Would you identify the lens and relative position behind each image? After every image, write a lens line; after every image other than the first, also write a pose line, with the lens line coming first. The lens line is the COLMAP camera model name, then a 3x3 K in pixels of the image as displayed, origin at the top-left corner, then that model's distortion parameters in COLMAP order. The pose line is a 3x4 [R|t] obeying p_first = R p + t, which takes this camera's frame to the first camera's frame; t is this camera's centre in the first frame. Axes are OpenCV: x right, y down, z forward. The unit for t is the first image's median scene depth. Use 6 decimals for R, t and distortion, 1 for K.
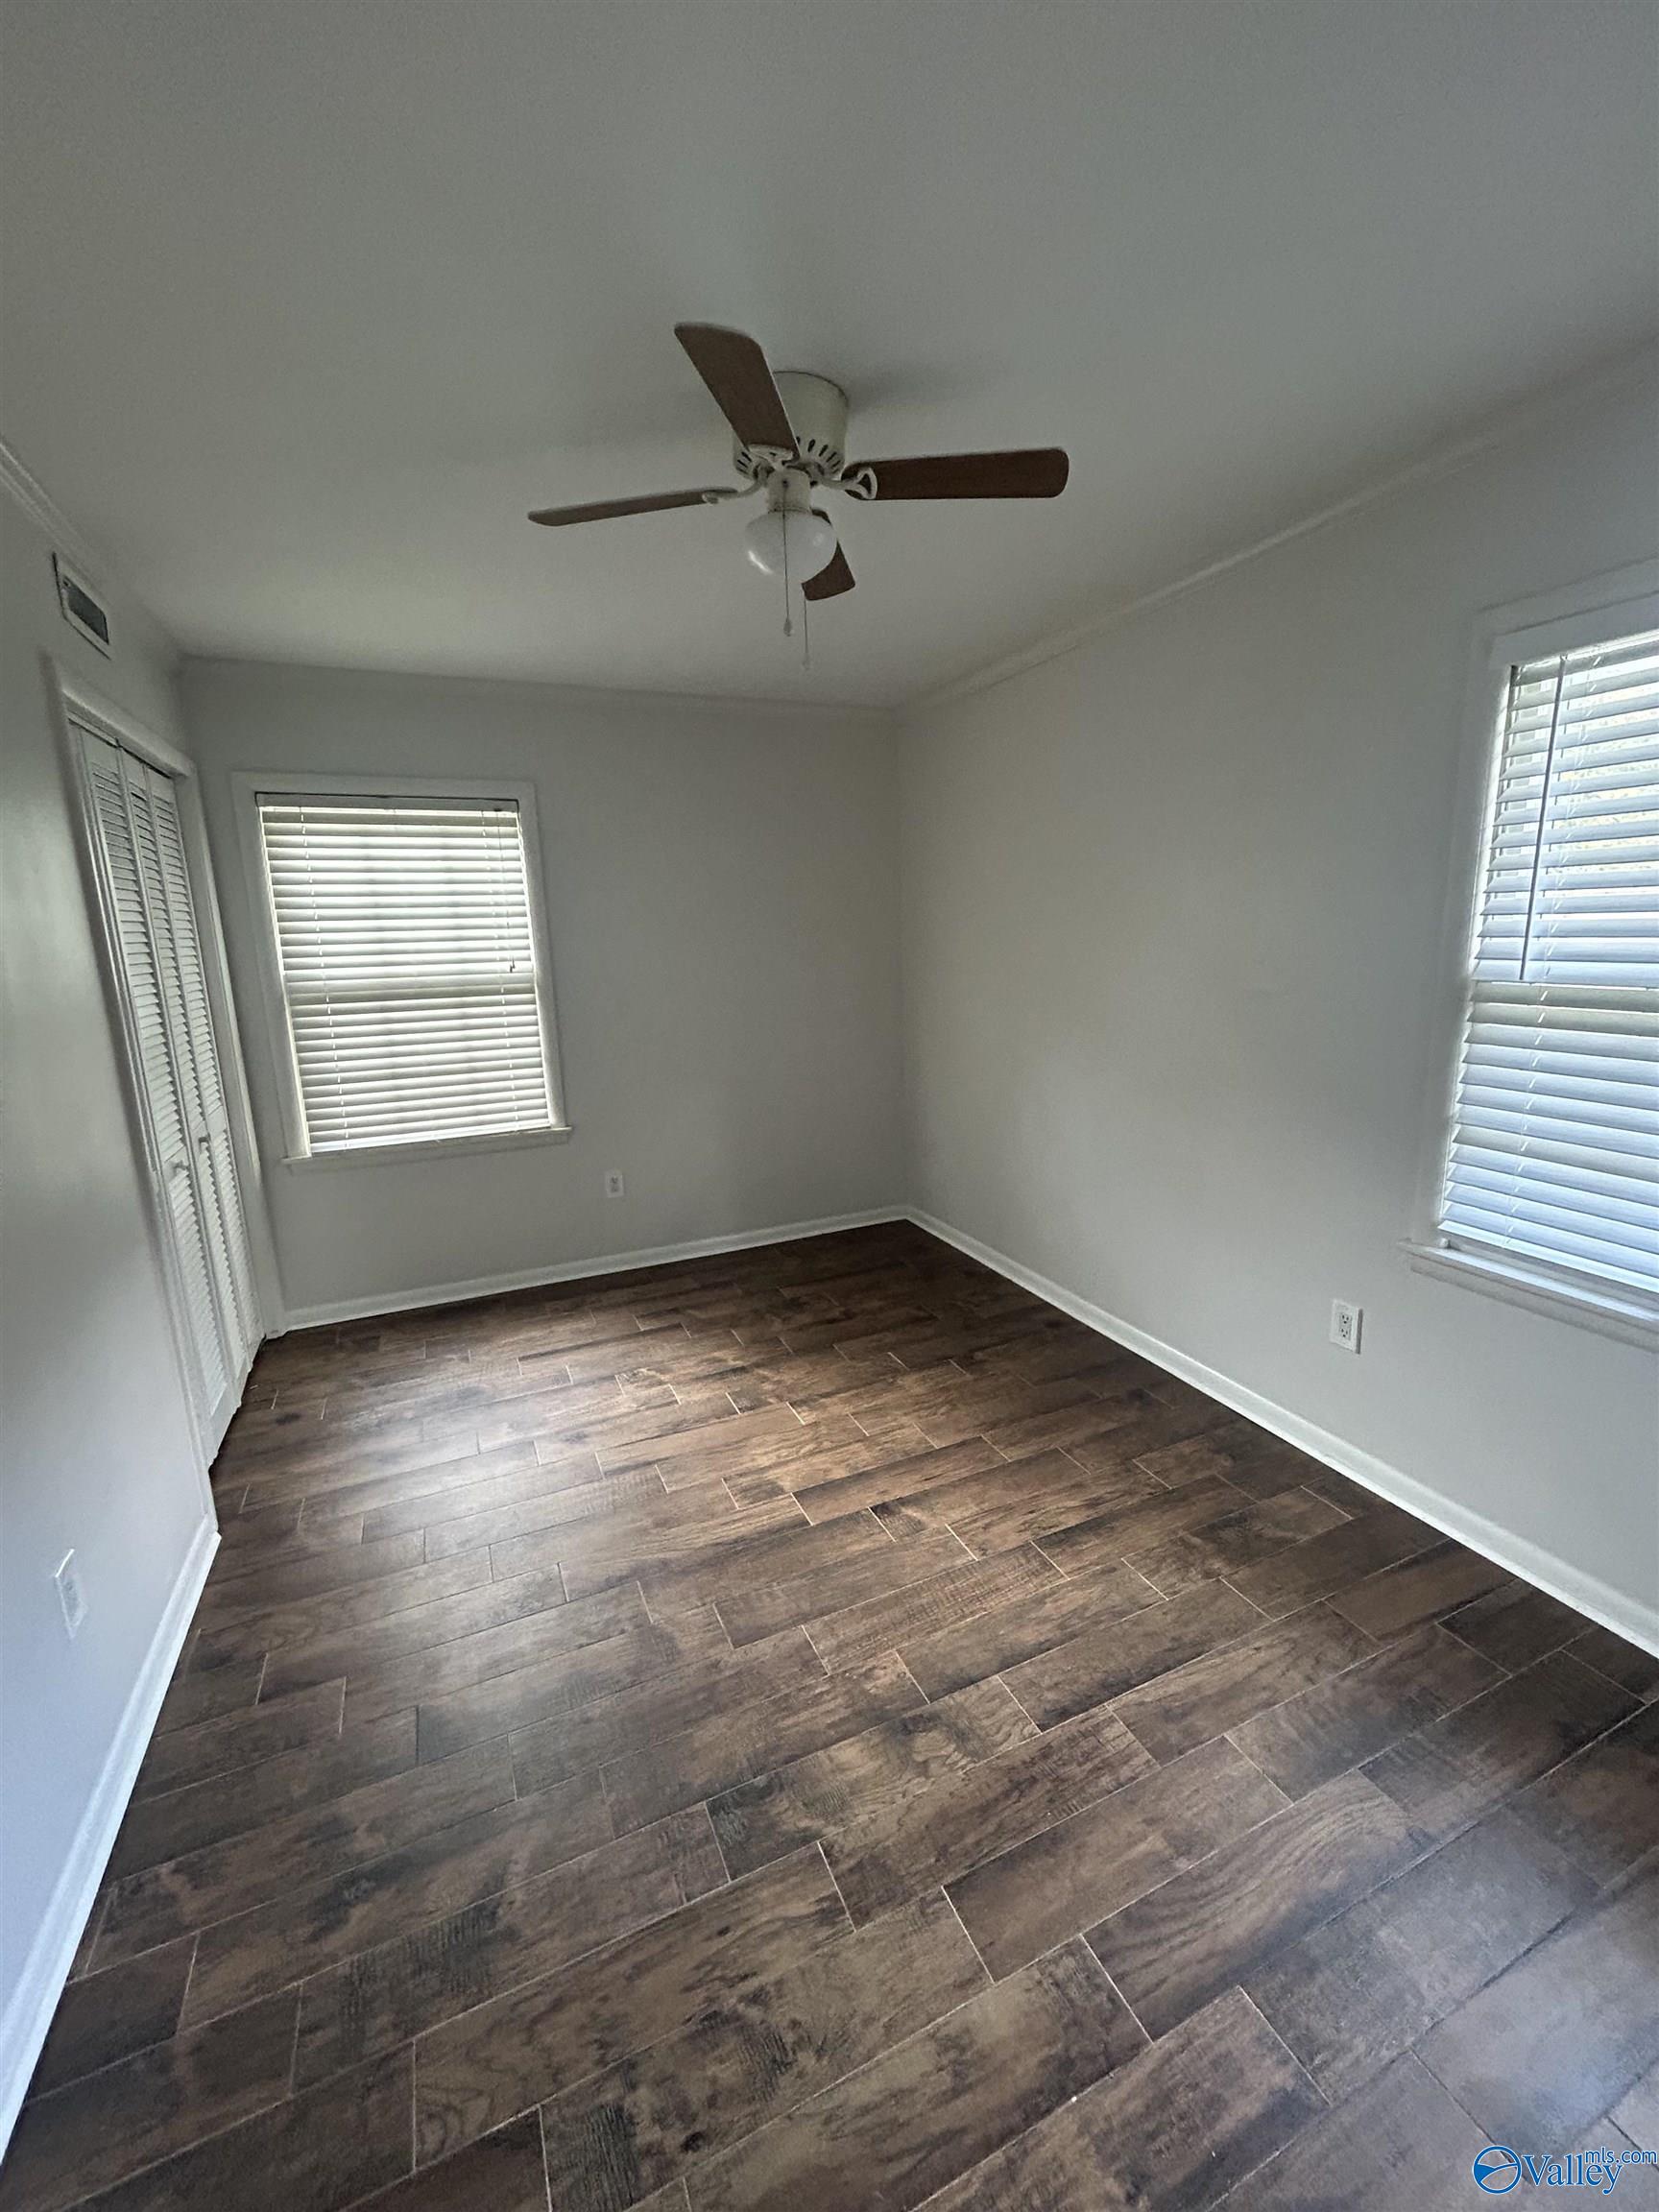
lens RADIAL K [[892.7, 0, 827.3], [0, 892.7, 1103.6], [0, 0, 1]] dist [-0.004690, 0.001616]
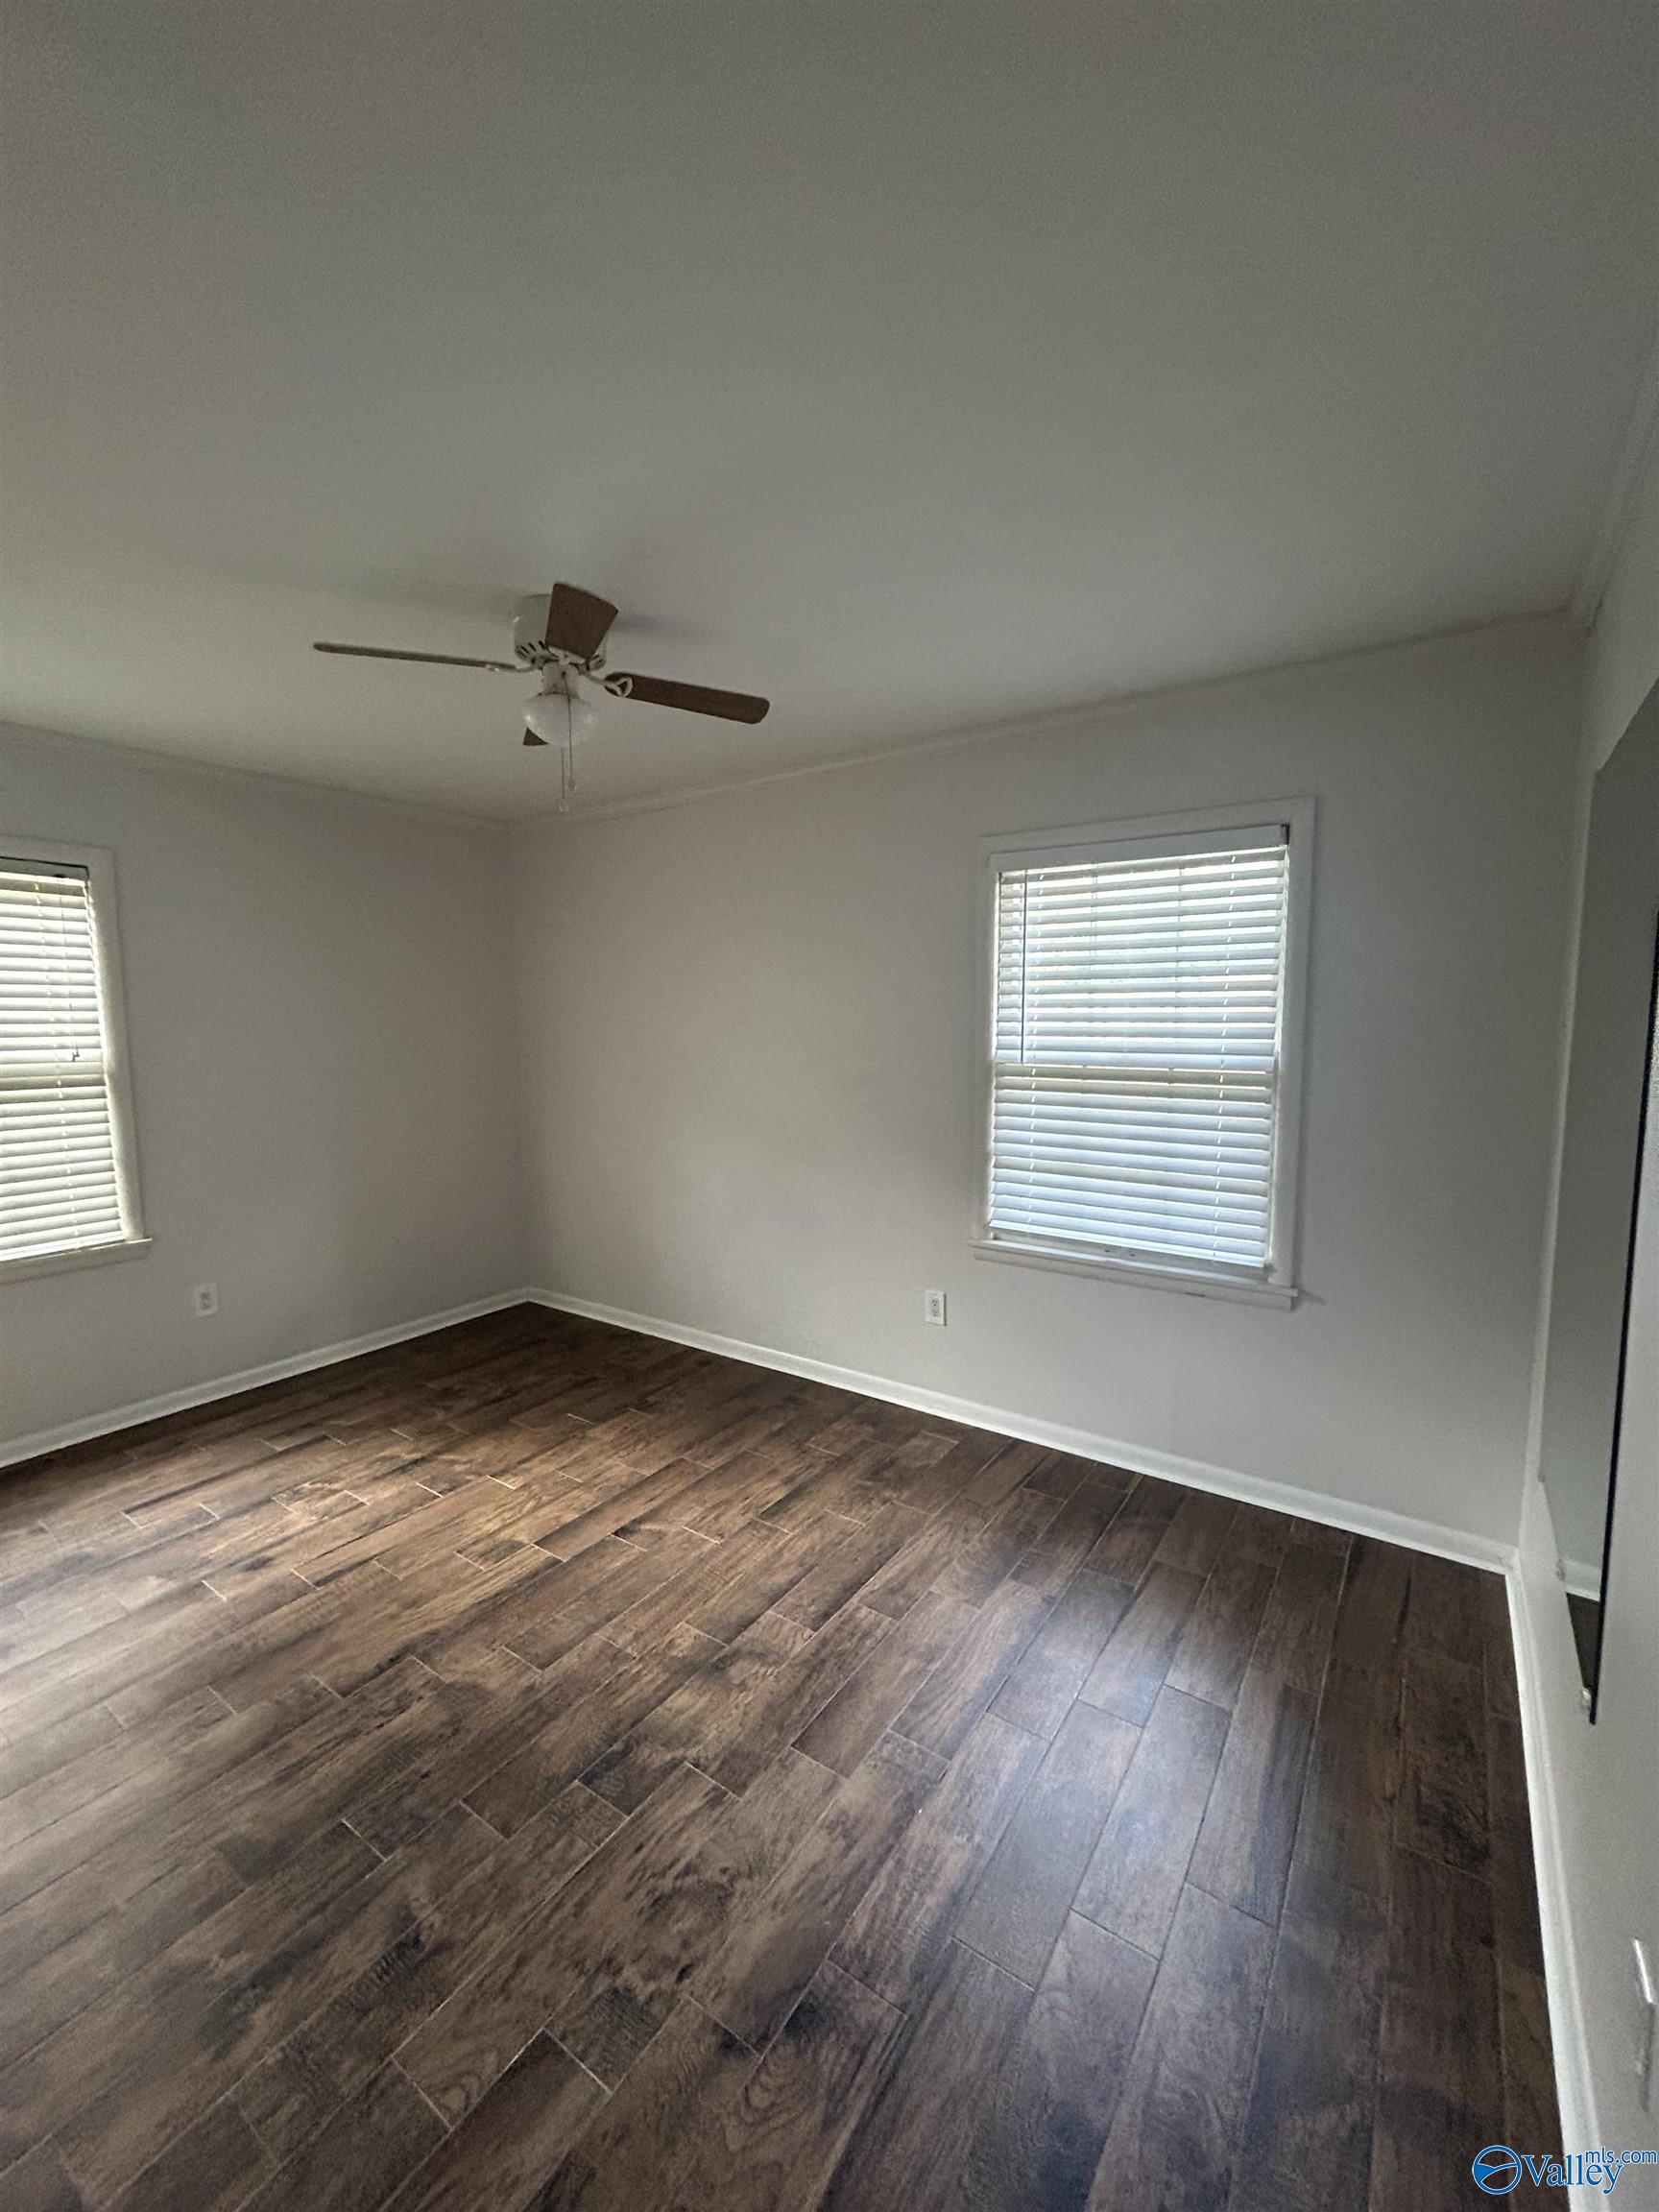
lens RADIAL K [[892.7, 0, 829.7], [0, 892.7, 1102.9], [0, 0, 1]] dist [-0.004690, 0.001616]
pose [[0.854766, -0.023931, 0.518462, -0.336088], [0.079281, 0.993234, -0.084861, 0.041590], [-0.512923, 0.113640, 0.850879, -0.175270]]
